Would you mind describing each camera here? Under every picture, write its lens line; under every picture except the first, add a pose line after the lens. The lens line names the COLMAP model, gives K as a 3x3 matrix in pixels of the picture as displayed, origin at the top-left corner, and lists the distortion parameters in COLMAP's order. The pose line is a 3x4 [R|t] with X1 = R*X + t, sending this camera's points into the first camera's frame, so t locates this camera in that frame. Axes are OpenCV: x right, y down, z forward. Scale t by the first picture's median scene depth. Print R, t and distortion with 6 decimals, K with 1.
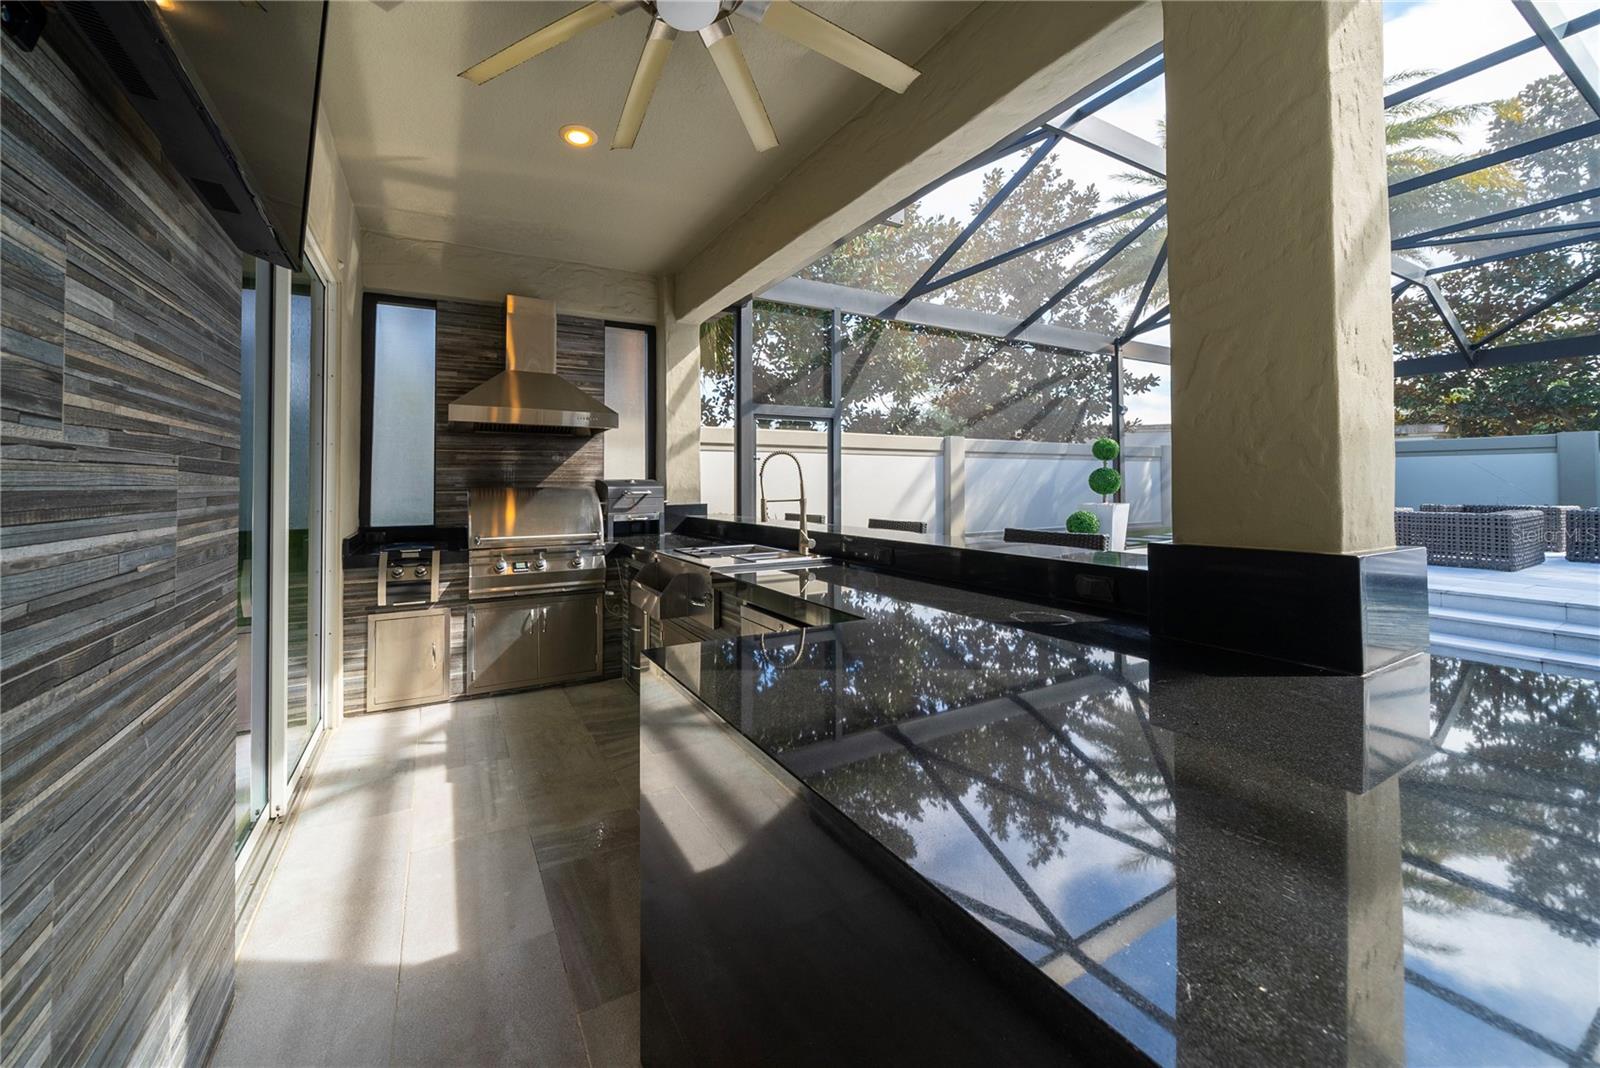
lens RADIAL K [[567.2, 0, 784.1], [0, 567.2, 475.3], [0, 0, 1]] dist [0.000906, 0.000088]
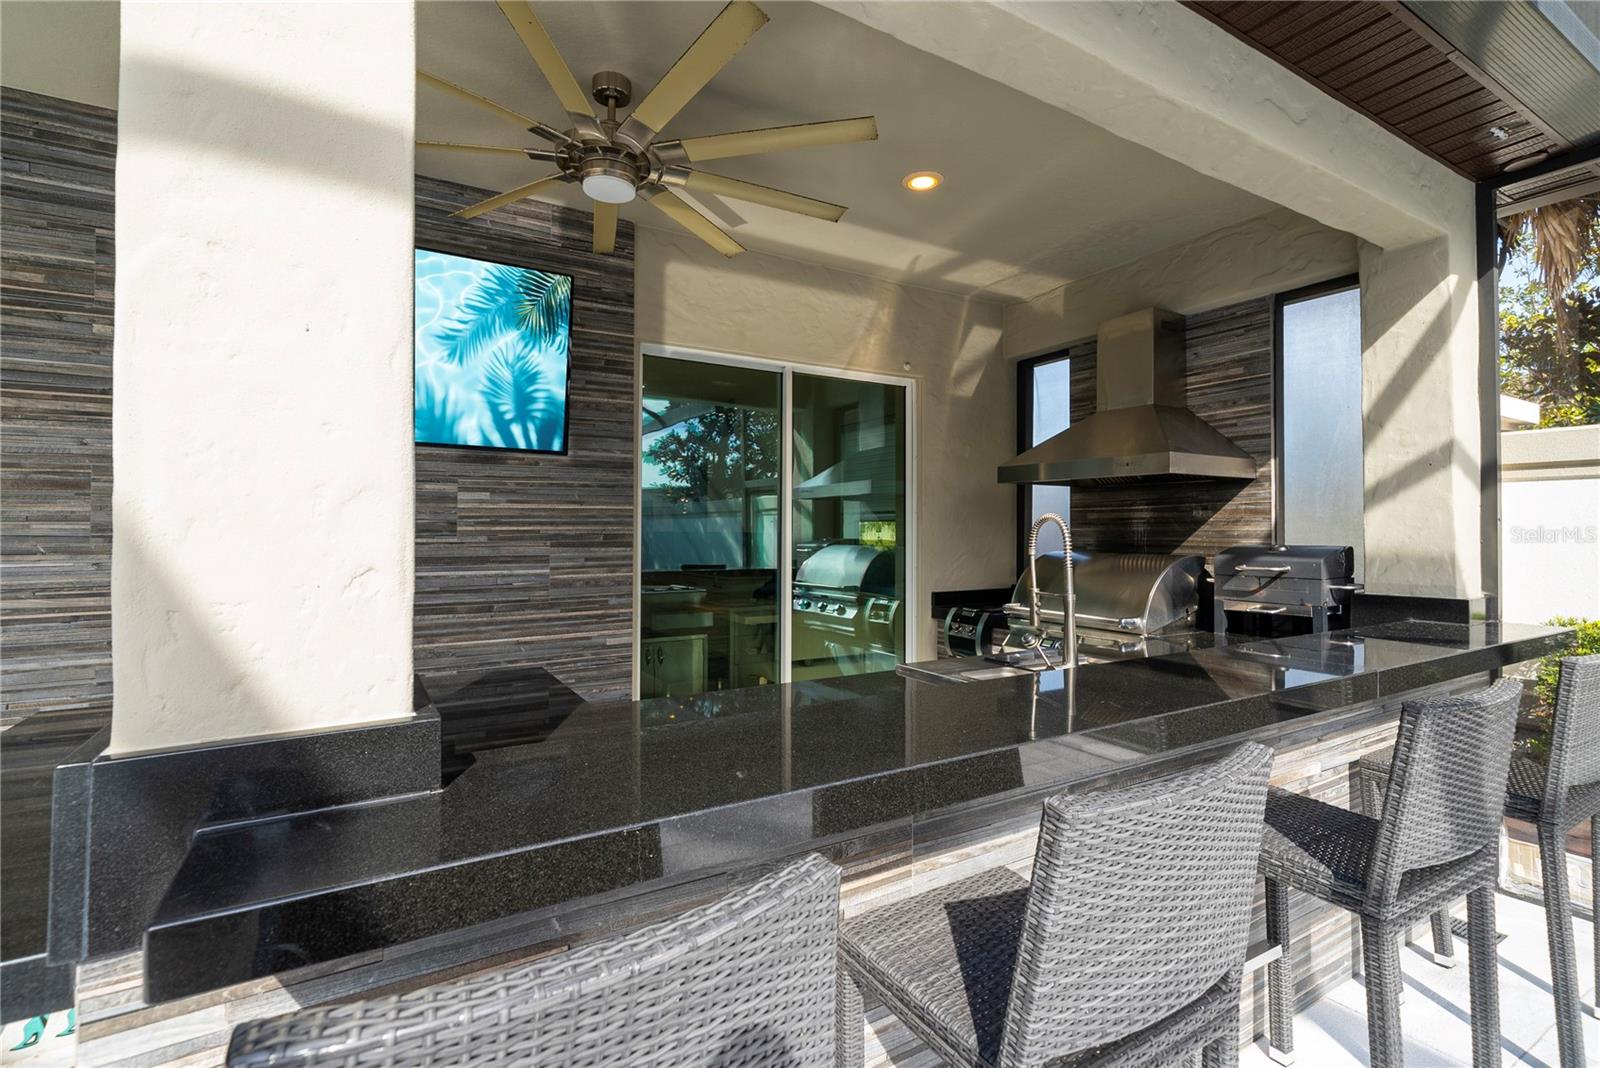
lens RADIAL K [[719.1, 0, 797.9], [0, 719.1, 527.6], [0, 0, 1]] dist [-0.000271, -0.000016]
pose [[0.049134, 0.006318, -0.998772, 0.509960], [0.010234, 0.999924, 0.006829, -0.024934], [0.998740, -0.010557, 0.049066, 0.464900]]
